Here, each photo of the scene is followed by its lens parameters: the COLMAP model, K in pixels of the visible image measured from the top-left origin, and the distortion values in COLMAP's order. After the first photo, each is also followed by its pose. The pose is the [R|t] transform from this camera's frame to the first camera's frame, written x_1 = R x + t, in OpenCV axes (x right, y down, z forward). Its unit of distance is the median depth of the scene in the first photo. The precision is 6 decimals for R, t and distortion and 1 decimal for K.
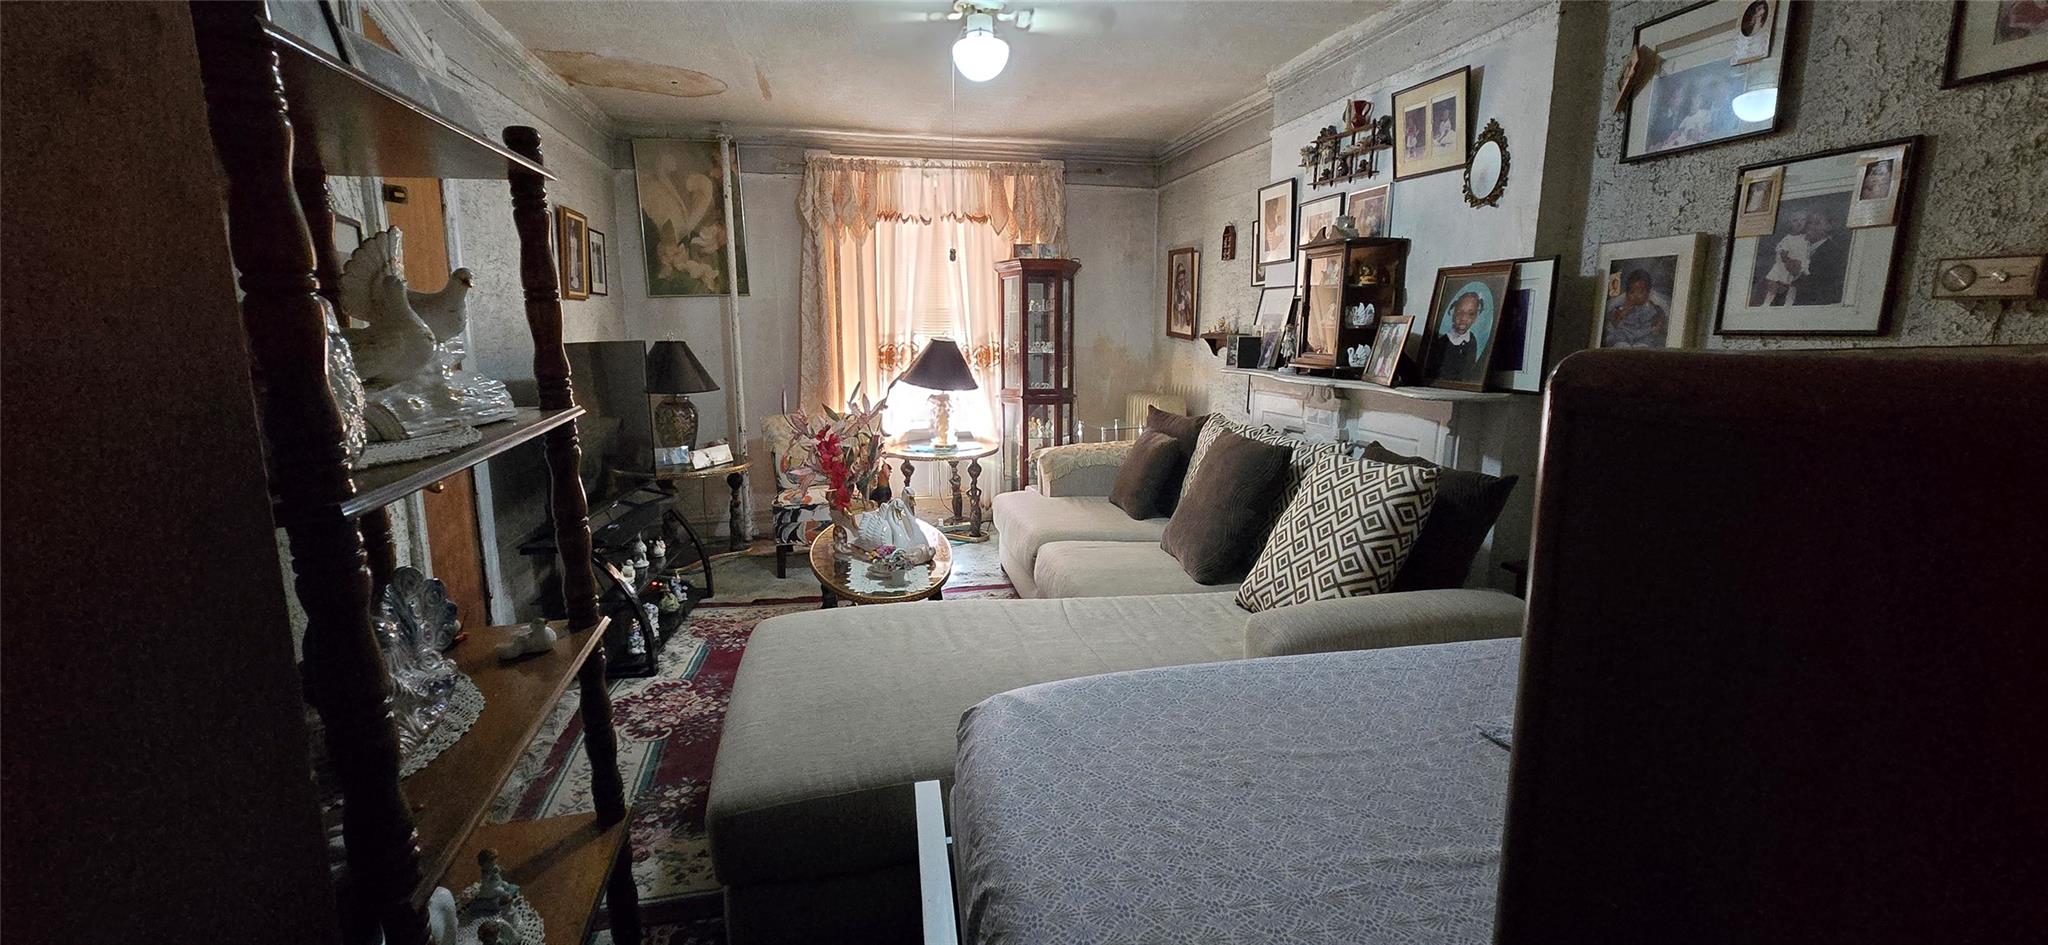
lens RADIAL K [[837.5, 0, 1024.0], [0, 837.5, 472.5], [0, 0, 1]] dist [0.001887, 0.000259]
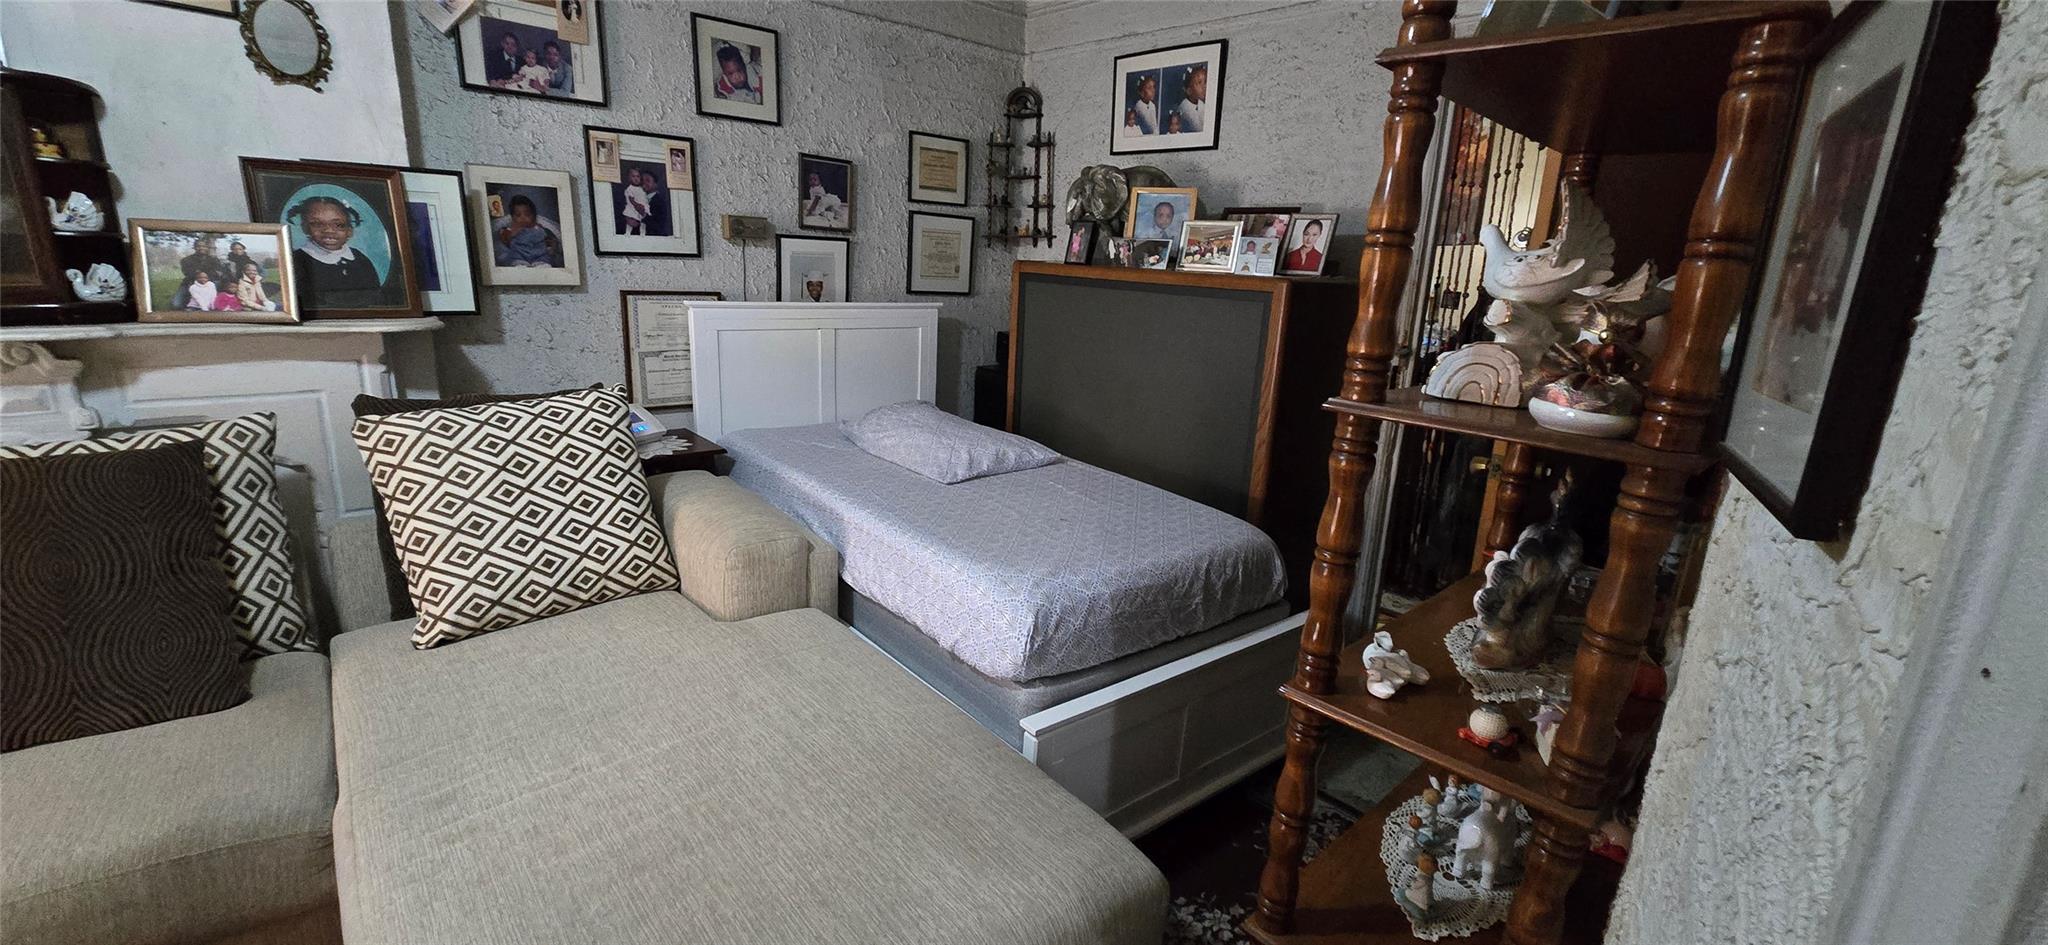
lens RADIAL K [[837.5, 0, 1024.0], [0, 837.5, 472.5], [0, 0, 1]] dist [0.001887, 0.000259]
pose [[-0.497786, -0.231770, 0.835758, -0.581106], [0.116567, 0.937010, 0.329278, -0.163727], [-0.859431, 0.261332, -0.439414, 0.898030]]
